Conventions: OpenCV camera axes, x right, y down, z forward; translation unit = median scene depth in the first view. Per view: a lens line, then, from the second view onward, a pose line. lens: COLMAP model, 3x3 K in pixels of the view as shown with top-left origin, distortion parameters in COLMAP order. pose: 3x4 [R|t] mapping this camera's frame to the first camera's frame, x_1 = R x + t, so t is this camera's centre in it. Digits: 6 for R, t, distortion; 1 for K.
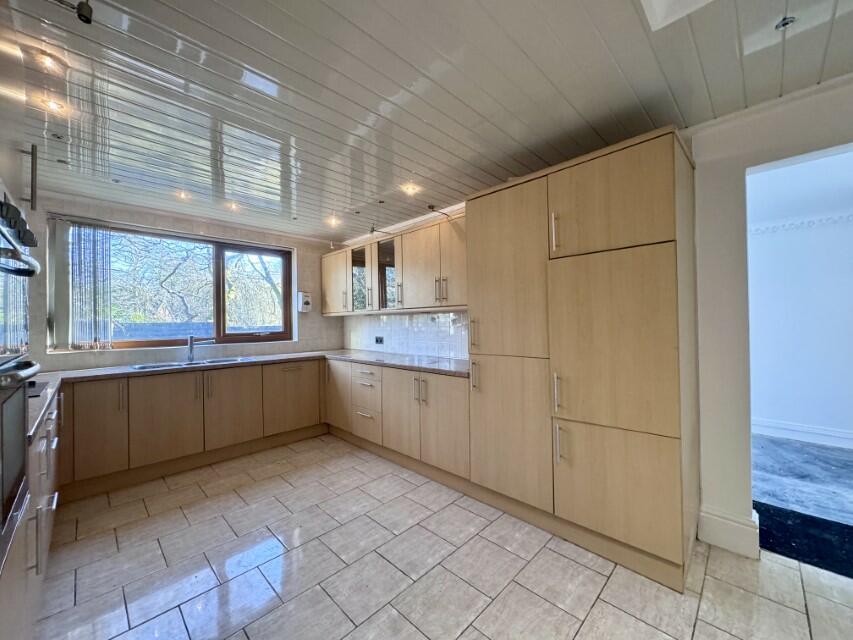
lens RADIAL K [[337.6, 0, 426.2], [0, 337.6, 320.0], [0, 0, 1]] dist [-0.002070, 0.000453]
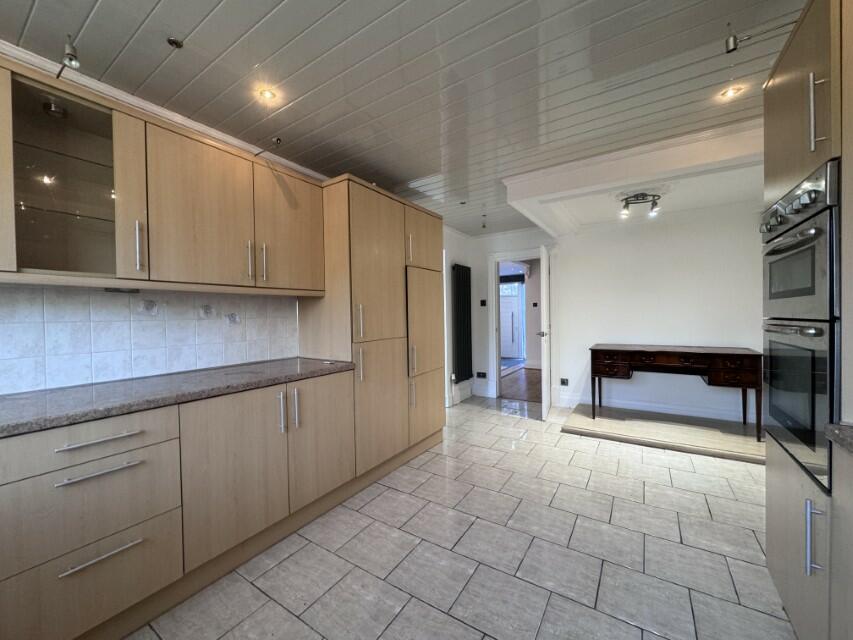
lens RADIAL K [[337.6, 0, 426.6], [0, 337.6, 319.3], [0, 0, 1]] dist [-0.002070, 0.000453]
pose [[-0.203824, 0.004437, 0.978998, -0.666555], [0.013122, 0.999912, -0.001799, 0.029770], [-0.978920, 0.012480, -0.203864, 0.789183]]
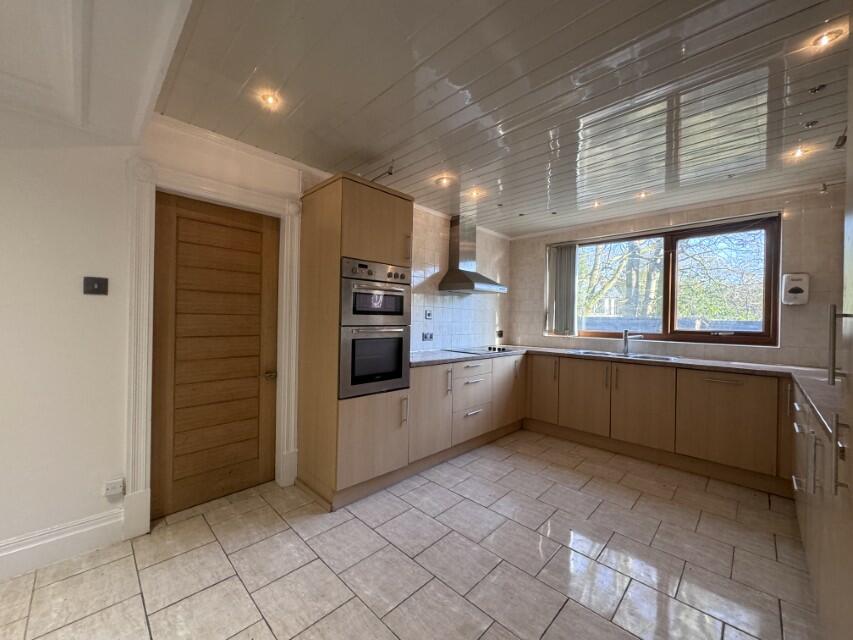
lens RADIAL K [[337.6, 0, 425.7], [0, 337.6, 317.5], [0, 0, 1]] dist [-0.002070, 0.000453]
pose [[0.005794, 0.011255, -0.999920, 0.406404], [-0.012487, 0.999860, 0.011182, 0.004951], [0.999905, 0.012421, 0.005934, 0.408613]]
